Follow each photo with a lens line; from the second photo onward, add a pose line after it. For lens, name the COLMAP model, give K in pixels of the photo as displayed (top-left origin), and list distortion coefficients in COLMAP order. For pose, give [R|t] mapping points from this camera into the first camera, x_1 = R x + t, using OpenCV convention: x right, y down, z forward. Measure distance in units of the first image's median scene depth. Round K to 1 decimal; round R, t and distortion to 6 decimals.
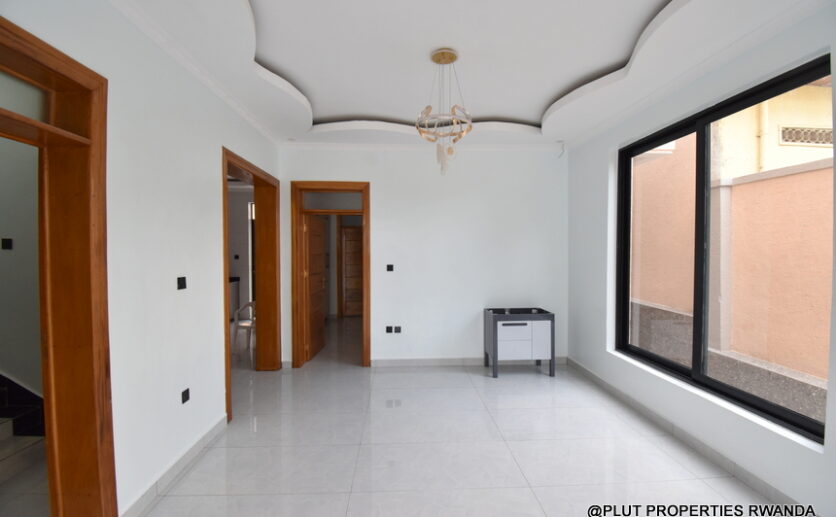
lens RADIAL K [[366.9, 0, 415.2], [0, 366.9, 257.9], [0, 0, 1]] dist [0.024947, -0.027724]
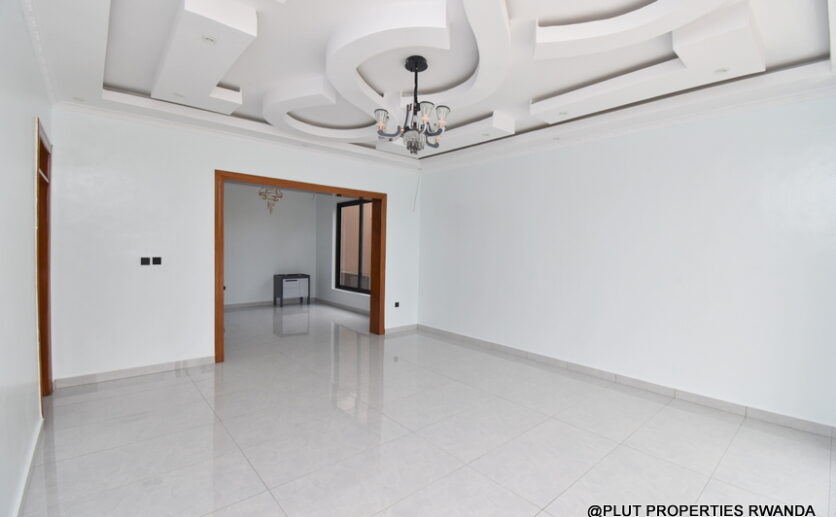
lens RADIAL K [[366.9, 0, 415.2], [0, 366.9, 257.9], [0, 0, 1]] dist [0.024947, -0.027724]
pose [[0.785802, 0.002302, 0.618474, -0.427077], [-0.005886, 0.999976, 0.003756, 0.038927], [-0.618451, -0.006592, 0.785796, -0.975938]]
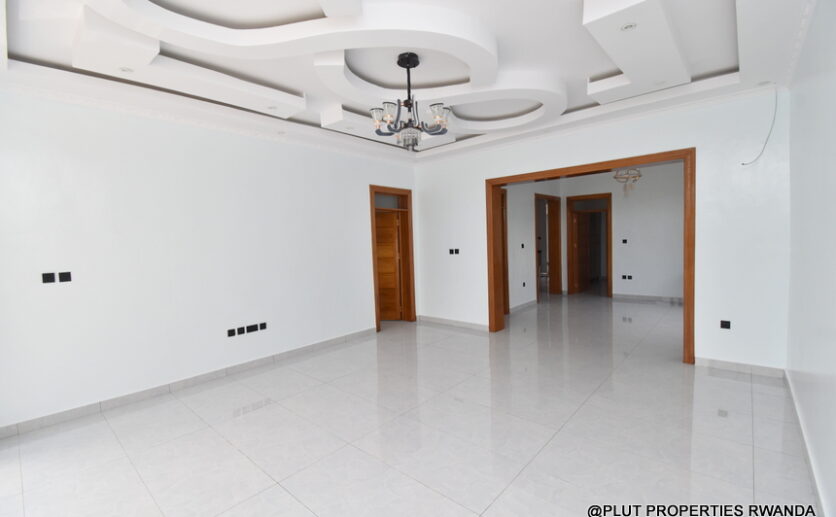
lens RADIAL K [[366.9, 0, 415.2], [0, 366.9, 257.9], [0, 0, 1]] dist [0.024947, -0.027724]
pose [[0.711568, 0.012636, -0.702503, 0.455777], [0.017365, 0.999217, 0.035562, 0.026915], [0.702402, -0.037504, 0.710791, -0.935835]]
